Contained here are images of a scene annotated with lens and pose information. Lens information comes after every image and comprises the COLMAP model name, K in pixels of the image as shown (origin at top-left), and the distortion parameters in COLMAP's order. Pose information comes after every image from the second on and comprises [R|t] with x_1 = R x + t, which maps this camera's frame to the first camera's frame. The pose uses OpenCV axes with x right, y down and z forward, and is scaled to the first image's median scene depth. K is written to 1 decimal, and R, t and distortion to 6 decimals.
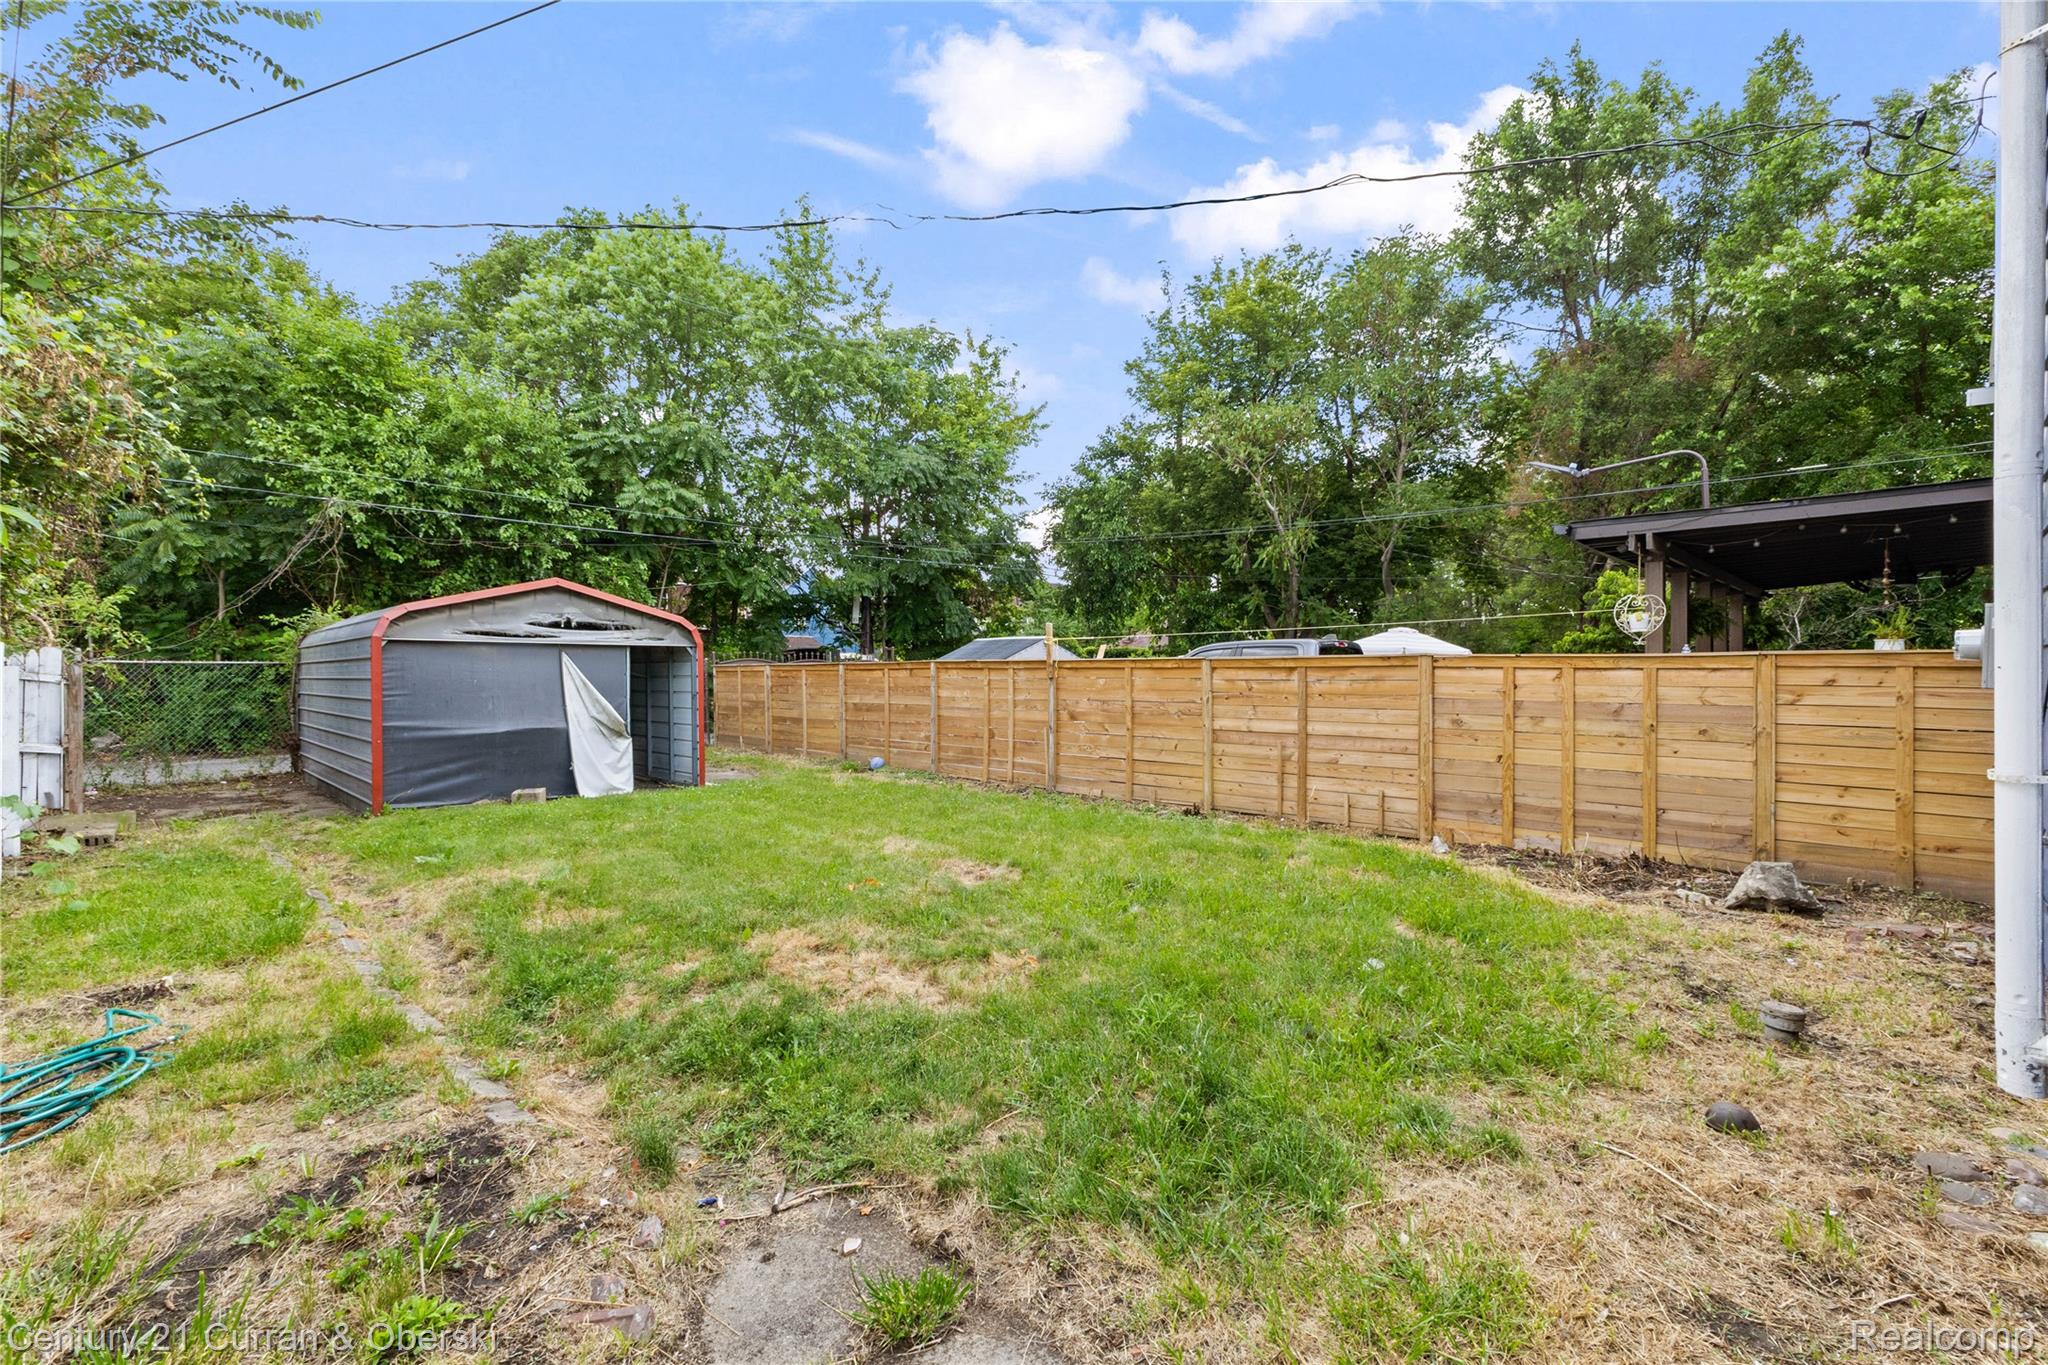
lens RADIAL K [[904.9, 0, 1026.8], [0, 904.9, 679.3], [0, 0, 1]] dist [0.012290, -0.004031]
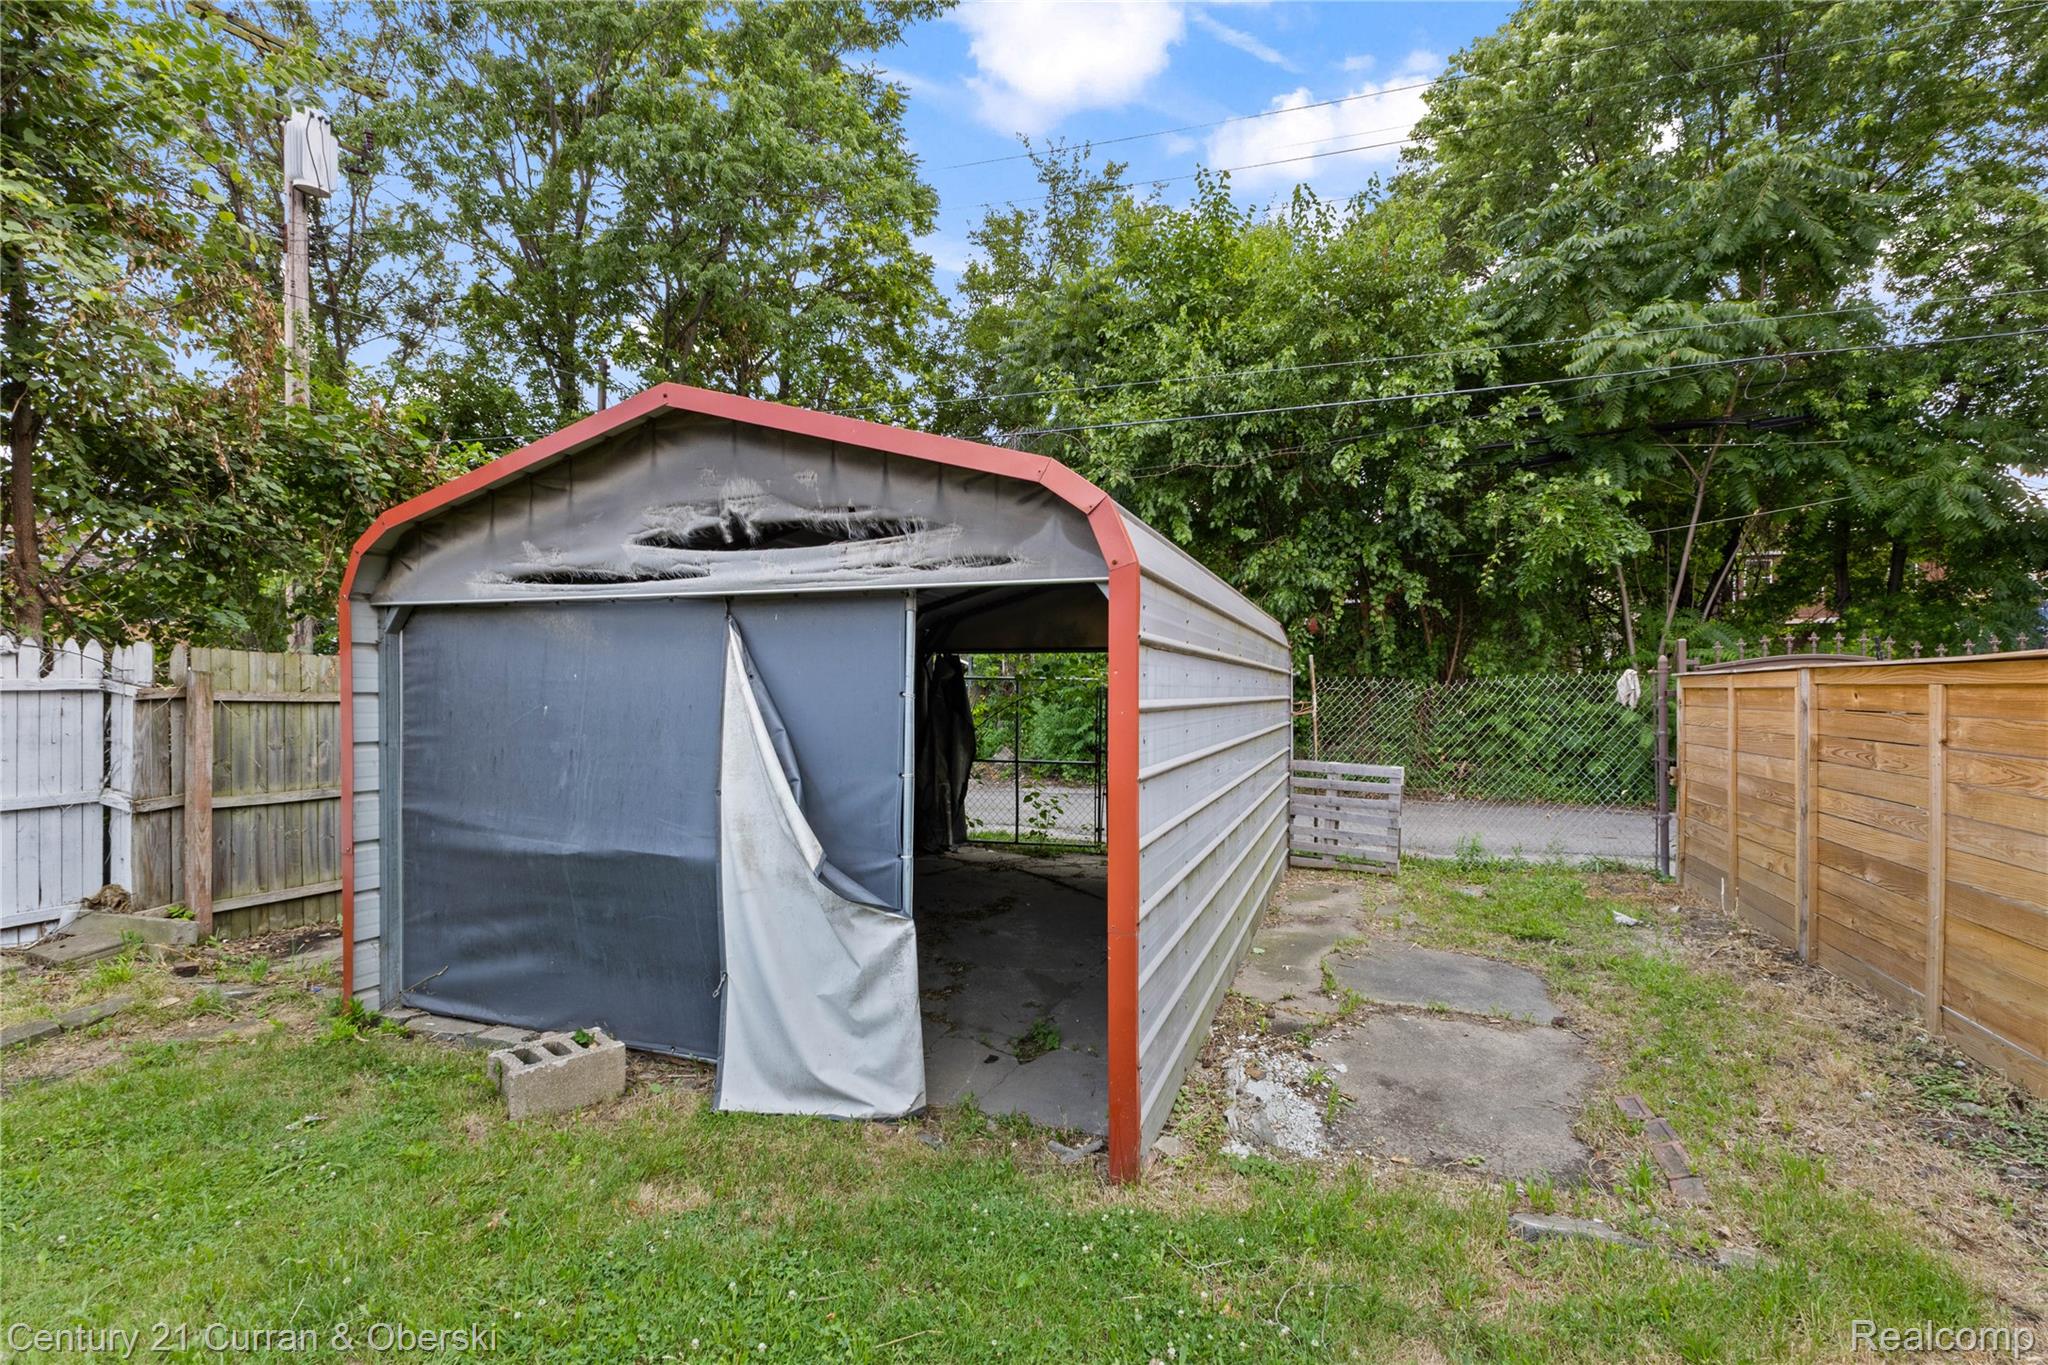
lens RADIAL K [[904.9, 0, 1034.5], [0, 904.9, 692.1], [0, 0, 1]] dist [0.012290, -0.004031]
pose [[0.402125, 0.004409, -0.915574, -0.167239], [-0.009278, 0.999957, 0.000740, -0.005917], [0.915538, 0.008197, 0.402149, 0.944821]]
